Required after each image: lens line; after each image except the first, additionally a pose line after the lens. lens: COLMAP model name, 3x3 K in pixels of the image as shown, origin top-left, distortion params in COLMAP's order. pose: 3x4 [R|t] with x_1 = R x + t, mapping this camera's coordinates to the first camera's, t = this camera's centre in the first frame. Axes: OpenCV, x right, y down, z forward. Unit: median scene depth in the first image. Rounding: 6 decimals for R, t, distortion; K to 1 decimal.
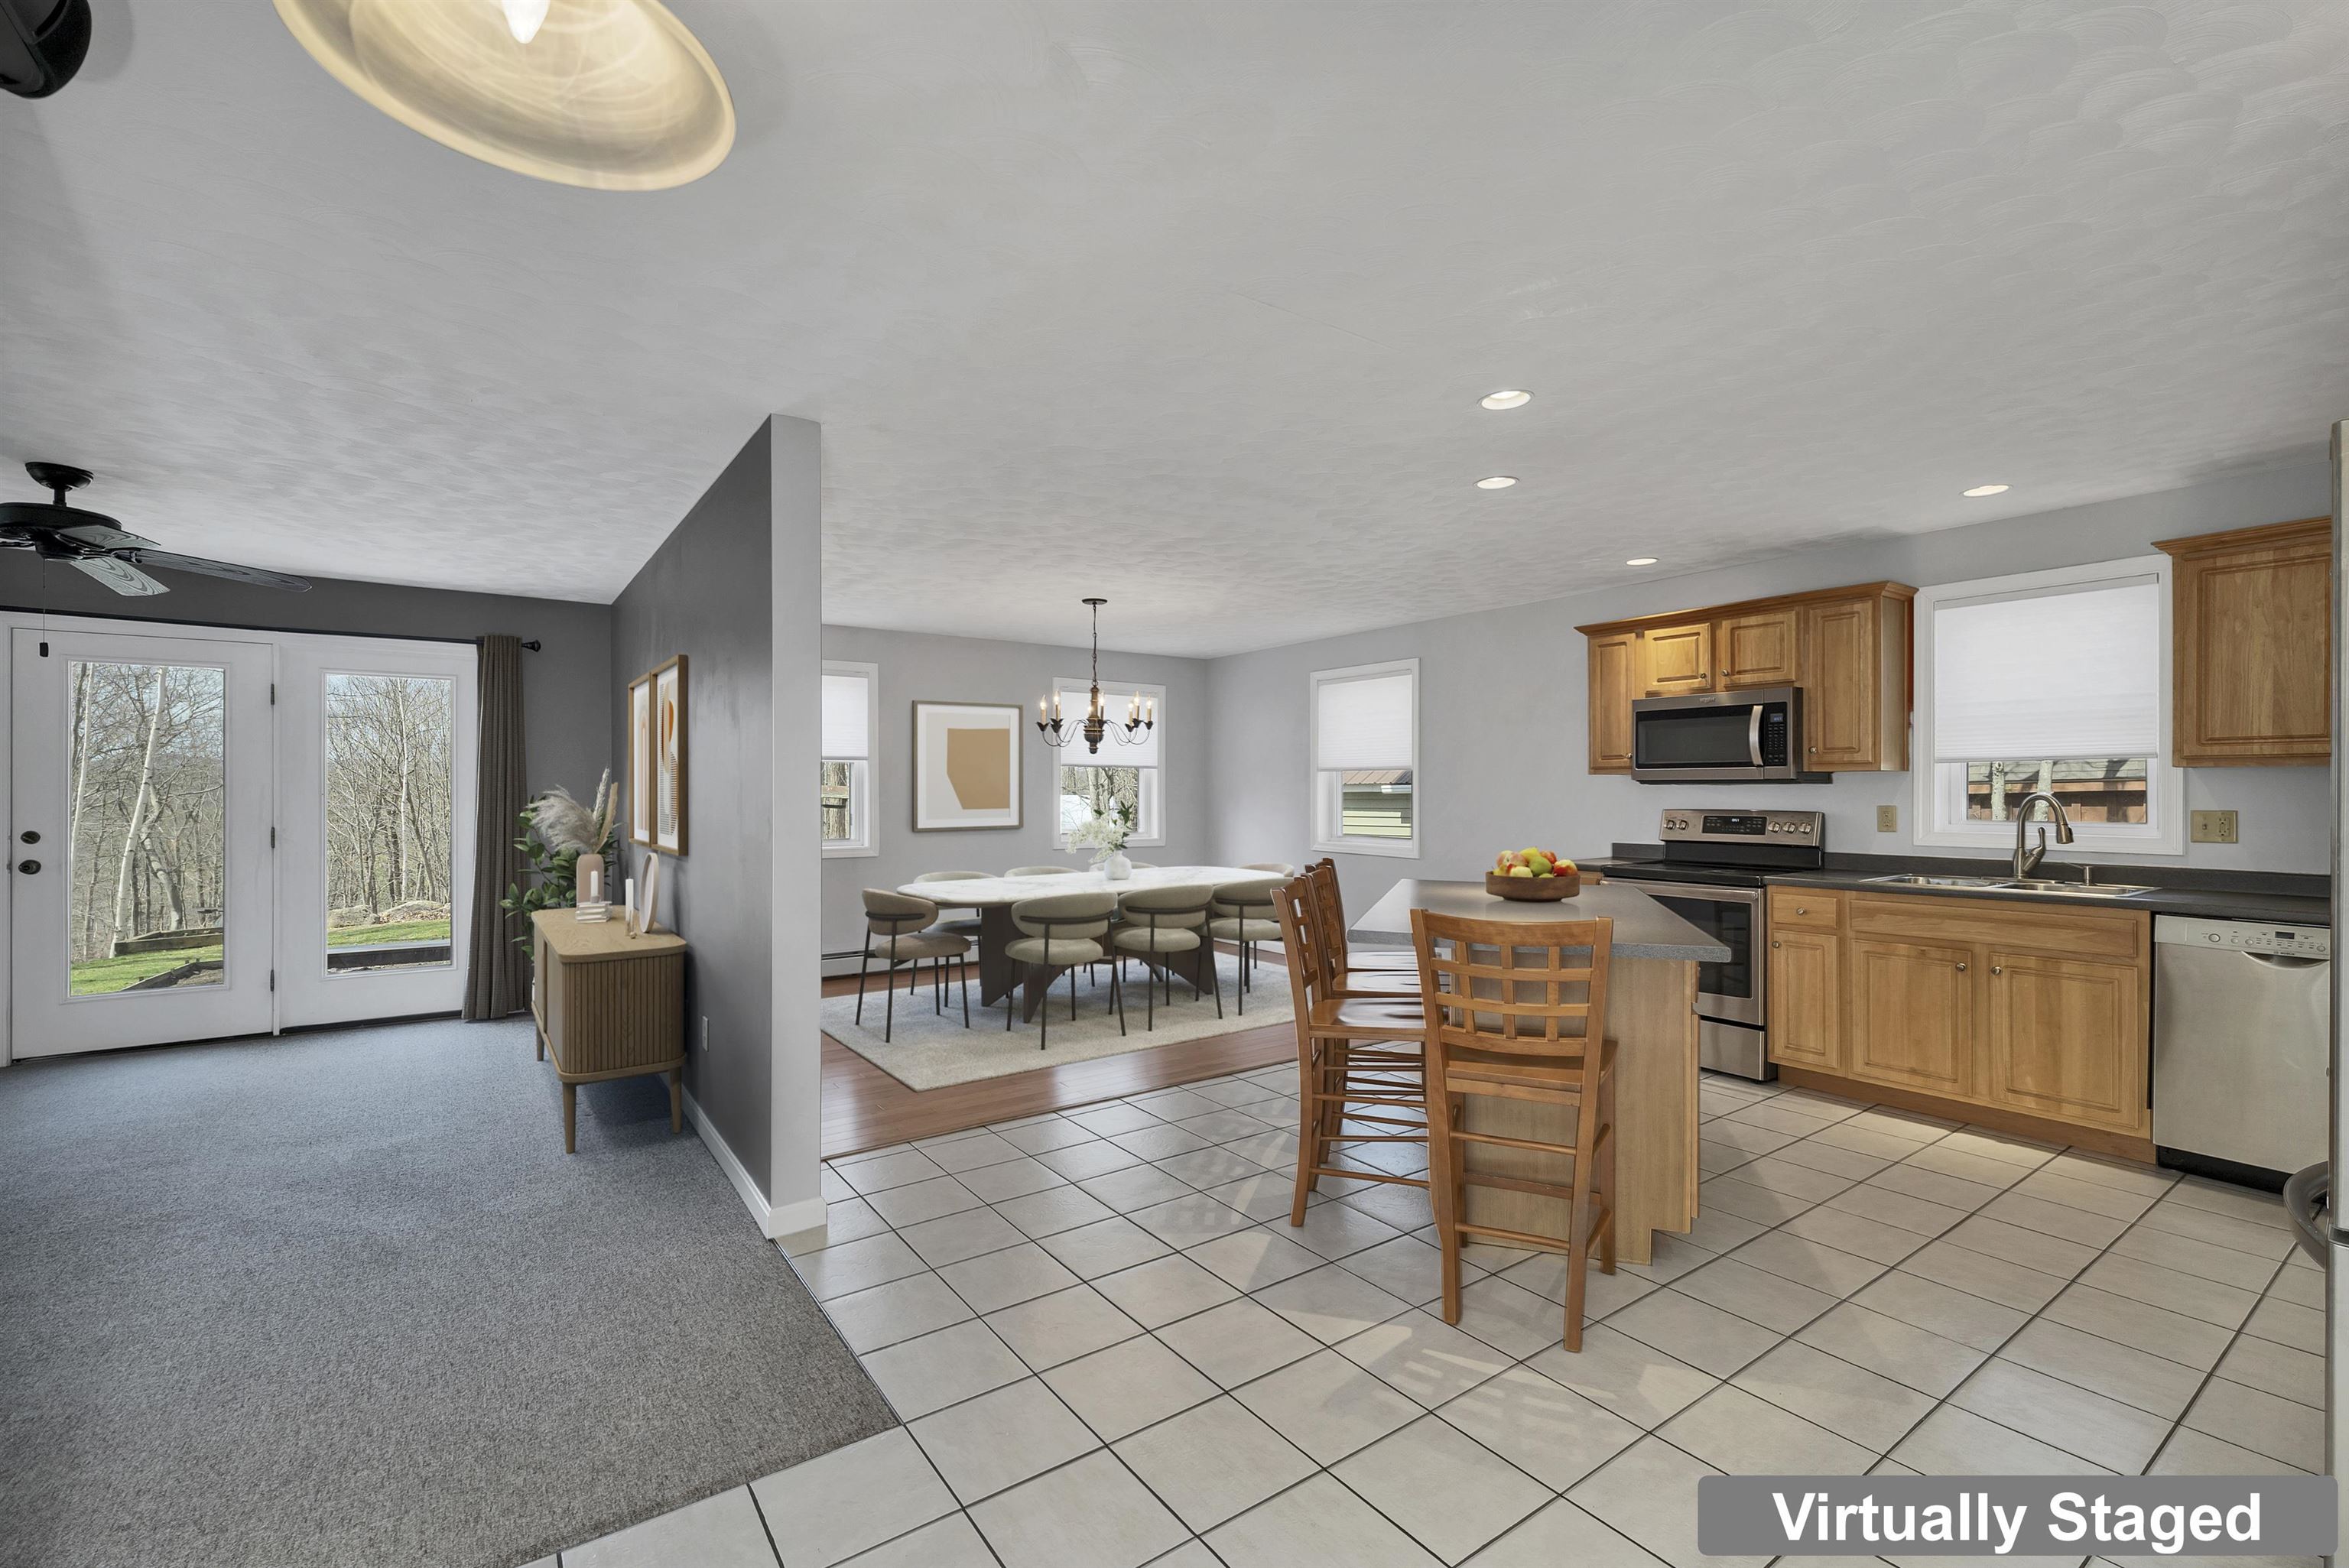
lens RADIAL K [[991.9, 0, 1171.0], [0, 991.9, 787.5], [0, 0, 1]] dist [0.001518, -0.000541]
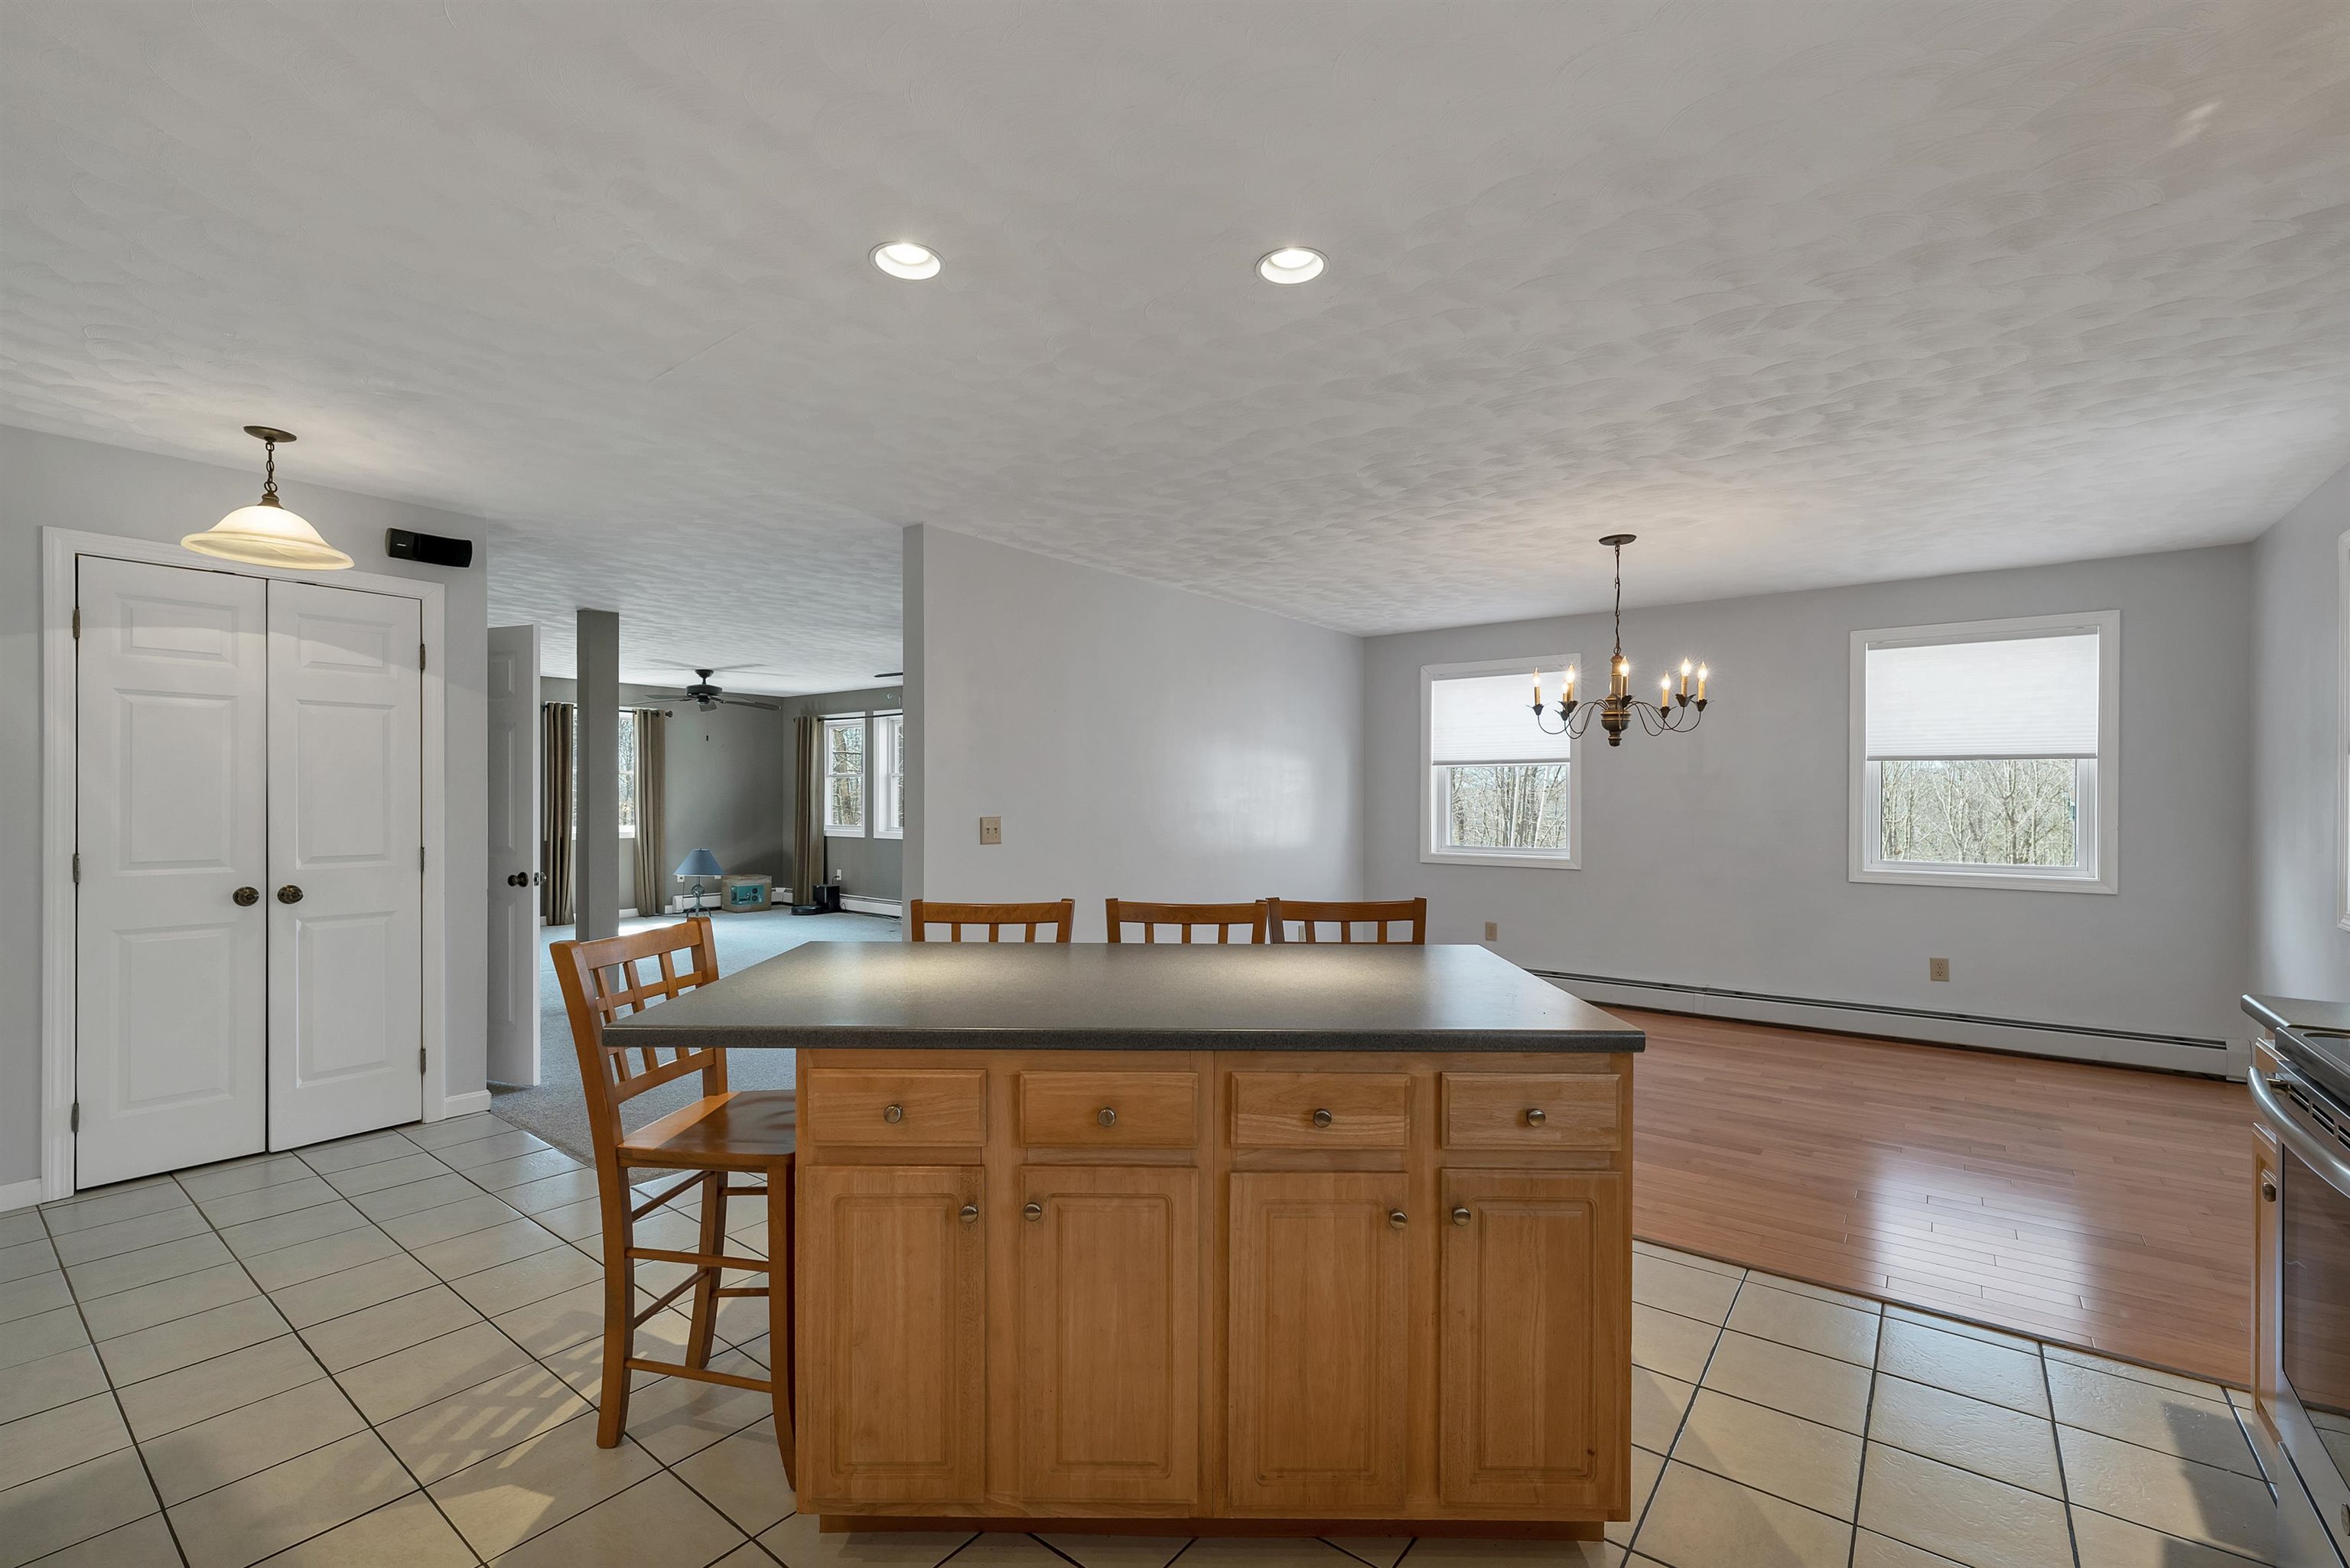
lens RADIAL K [[992.4, 0, 1225.4], [0, 992.4, 807.0], [0, 0, 1]] dist [0.001518, -0.000541]
pose [[0.289720, 0.006458, -0.957090, 0.644070], [-0.000886, 0.999979, 0.006479, 0.003664], [0.957111, -0.001029, 0.289719, 0.590584]]
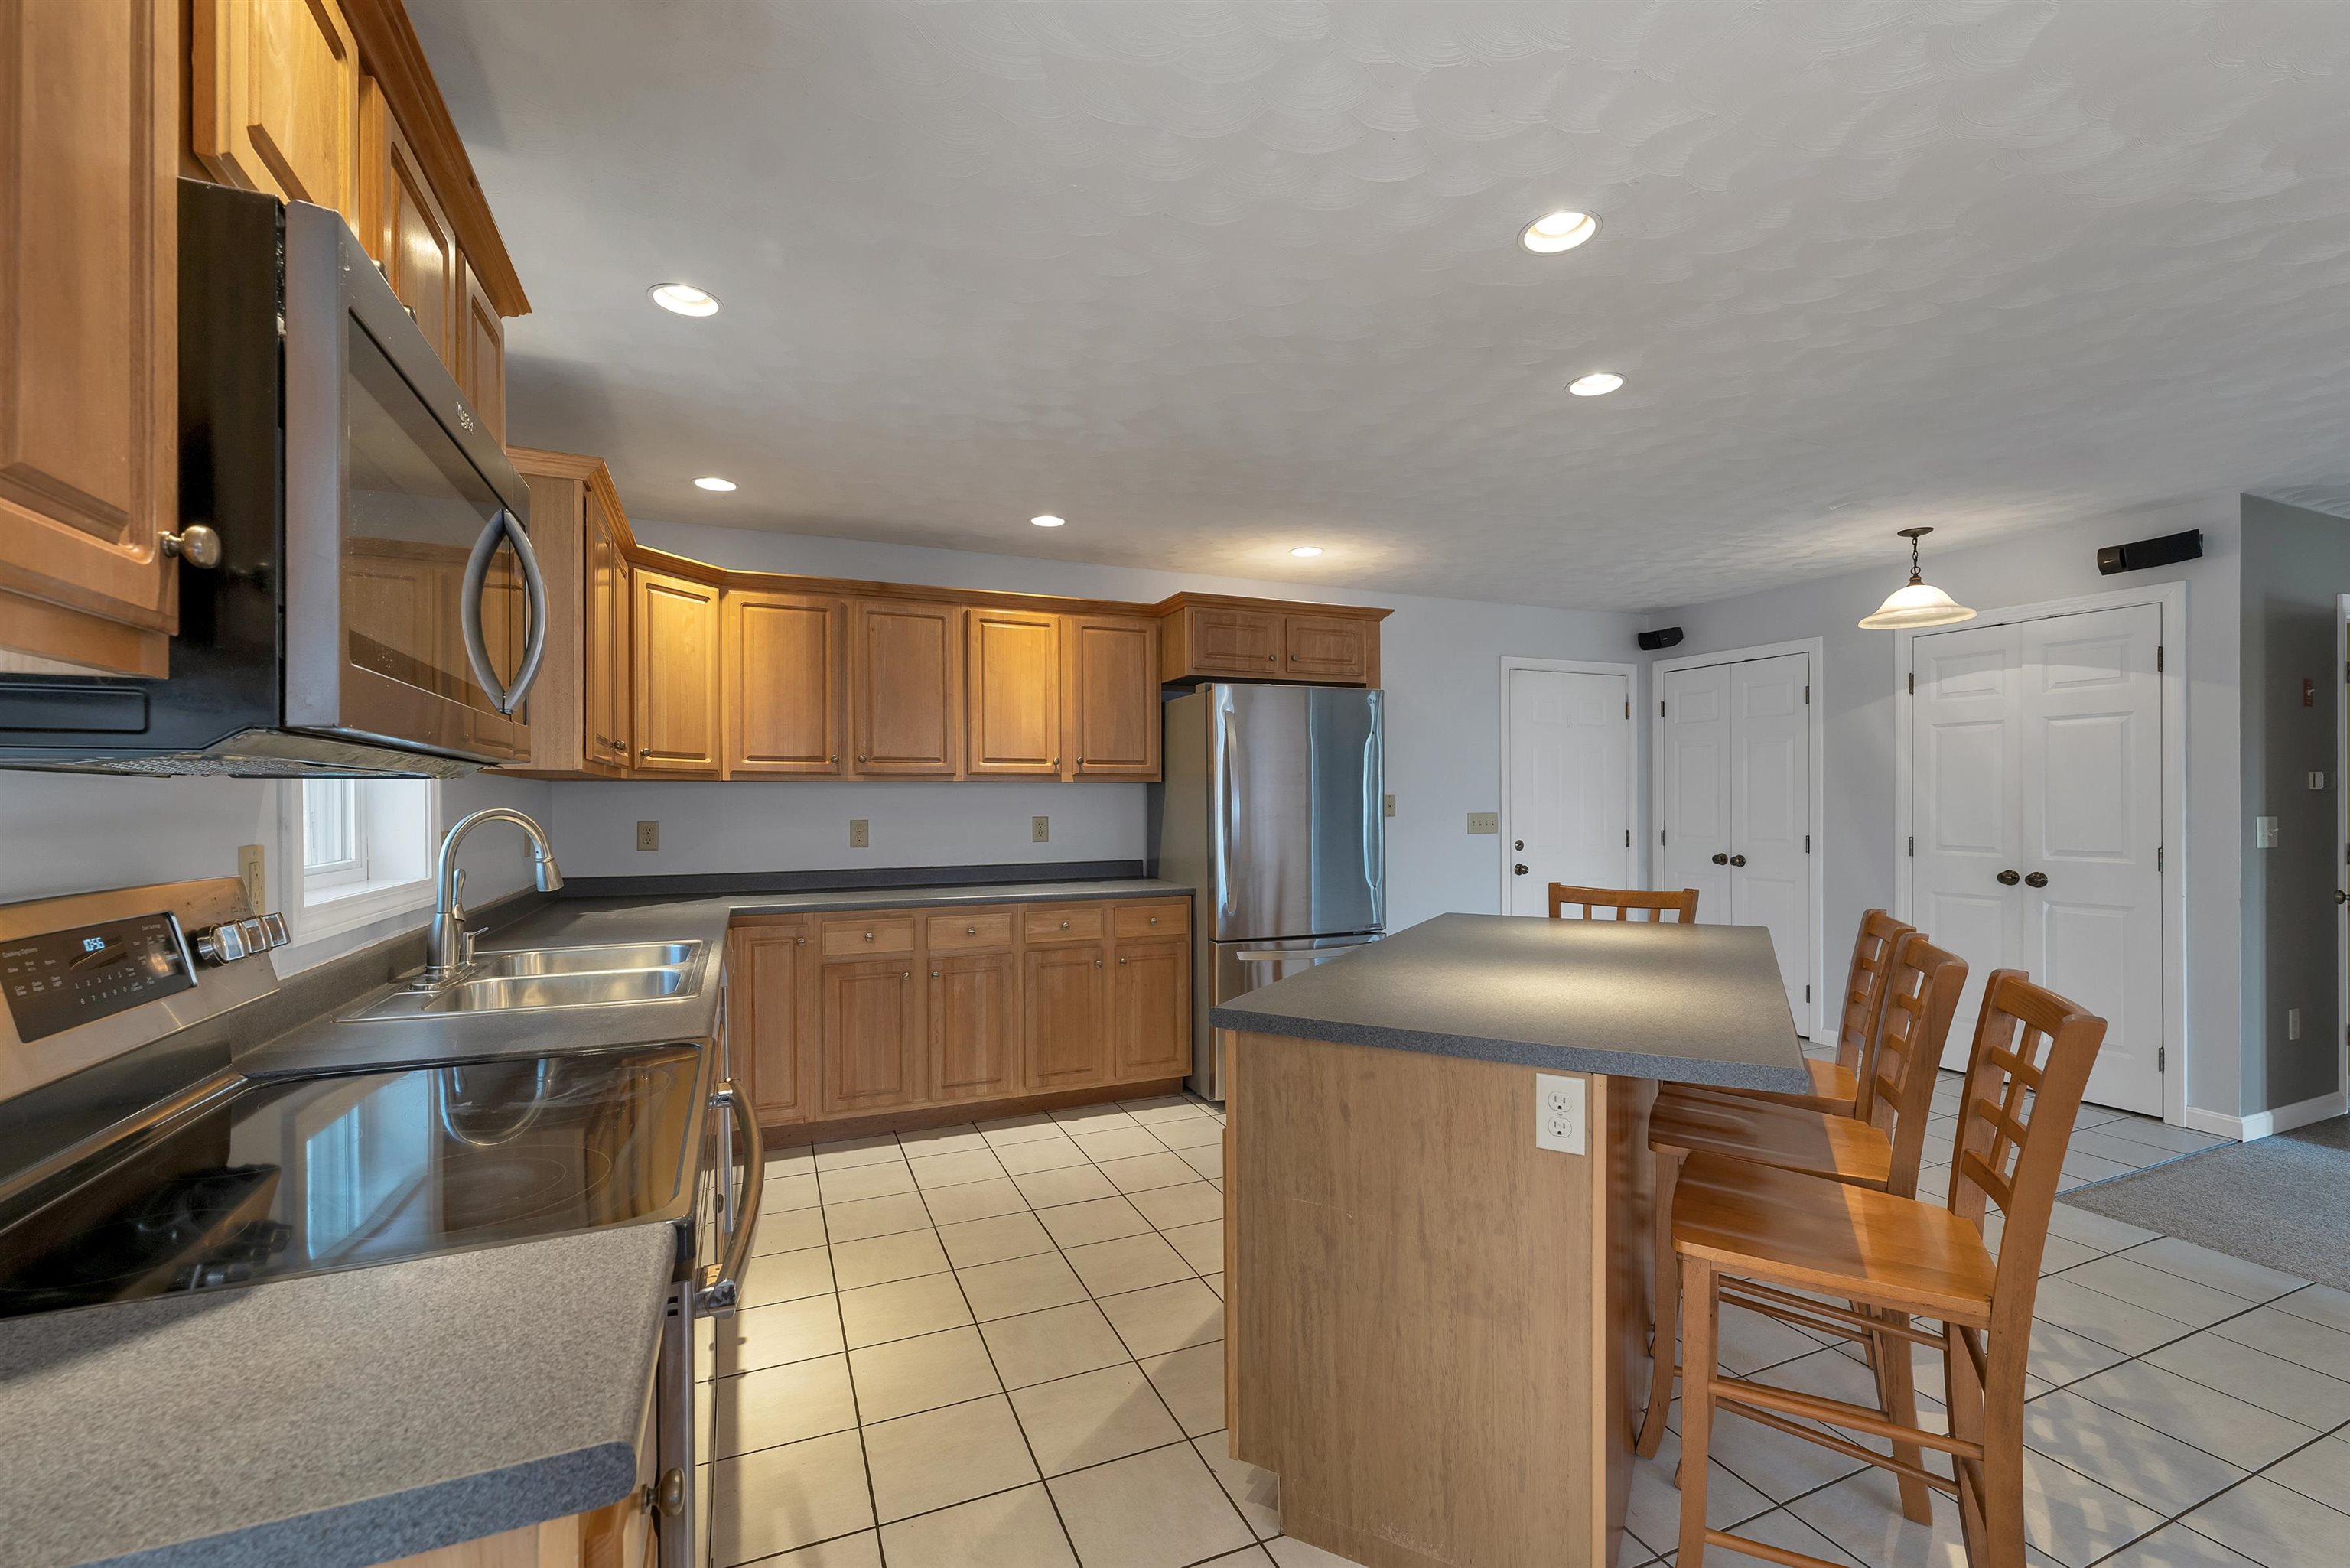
lens RADIAL K [[992.4, 0, 1166.3], [0, 992.4, 794.4], [0, 0, 1]] dist [0.001518, -0.000541]
pose [[-0.979240, 0.005629, 0.202626, 0.324768], [0.003584, 0.999939, -0.010457, 0.004155], [-0.202672, -0.009513, -0.979200, 1.151700]]
